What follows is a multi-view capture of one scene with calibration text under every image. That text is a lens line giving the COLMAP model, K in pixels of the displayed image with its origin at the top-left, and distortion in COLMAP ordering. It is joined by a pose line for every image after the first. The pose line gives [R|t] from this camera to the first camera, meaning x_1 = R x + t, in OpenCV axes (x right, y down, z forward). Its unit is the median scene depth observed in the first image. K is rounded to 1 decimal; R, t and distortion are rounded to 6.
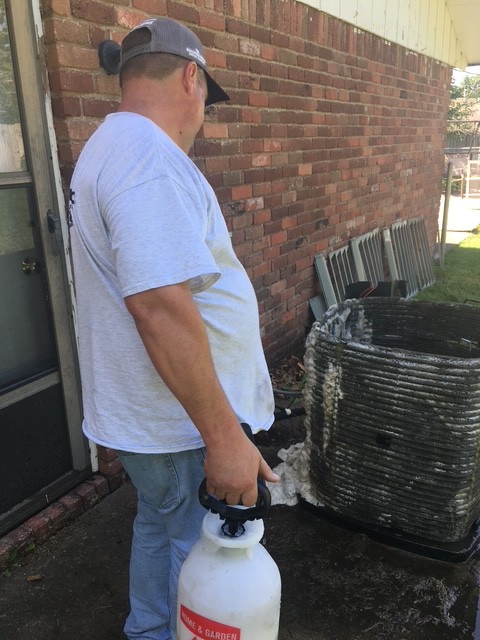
lens RADIAL K [[532.3, 0, 240.0], [0, 532.3, 320.0], [0, 0, 1]] dist [0.072794, -0.091818]
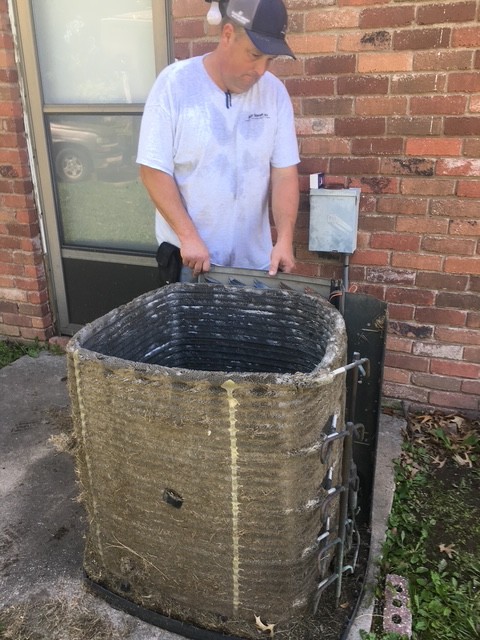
lens RADIAL K [[538.5, 0, 247.7], [0, 538.5, 316.7], [0, 0, 1]] dist [0.096284, -0.105935]
pose [[0.216766, 0.352678, -0.910291, 0.572870], [-0.313797, 0.908149, 0.277124, -0.123414], [0.924416, 0.225575, 0.307525, 0.466358]]
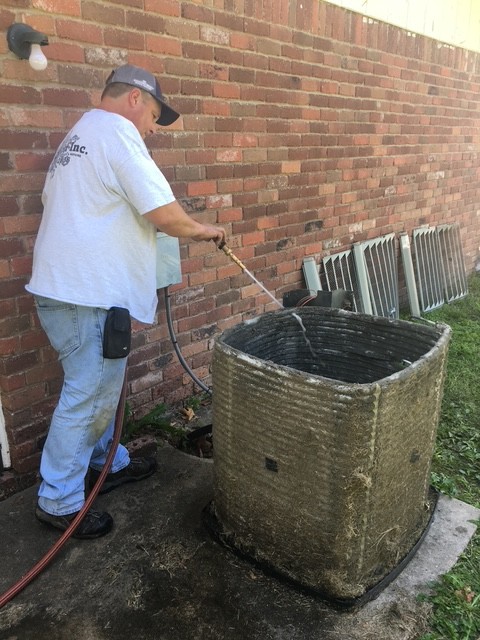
lens RADIAL K [[532.3, 0, 240.0], [0, 532.3, 320.0], [0, 0, 1]] dist [0.072794, -0.091818]
pose [[0.989598, 0.066179, -0.127738, 0.165330], [-0.065942, 0.997805, 0.006087, -0.012146], [0.127861, 0.002400, 0.991789, 0.053187]]
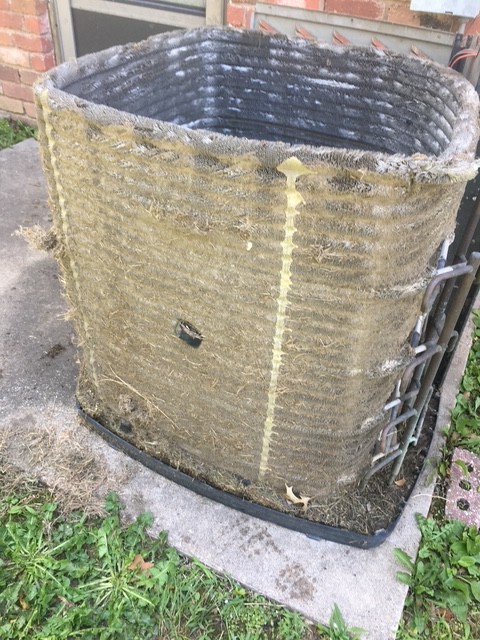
lens RADIAL K [[538.5, 0, 247.7], [0, 538.5, 316.7], [0, 0, 1]] dist [0.096284, -0.105935]
pose [[0.114504, 0.632951, -0.765678, 0.462965], [-0.373080, 0.741728, 0.557360, -0.052198], [0.920706, 0.221839, 0.321072, 0.502807]]
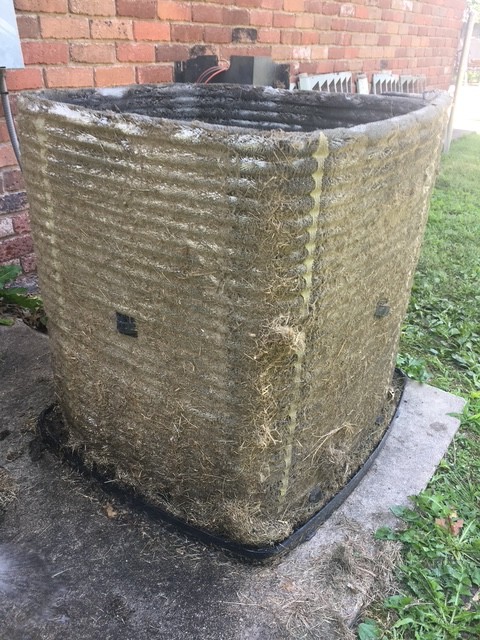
lens RADIAL K [[545.5, 0, 240.0], [0, 545.5, 310.8], [0, 0, 1]] dist [0.030831, -0.003693]
pose [[0.997092, 0.072814, -0.022508, 0.200585], [-0.068737, 0.986730, 0.147106, 0.068556], [0.032921, -0.145131, 0.988865, 0.272217]]
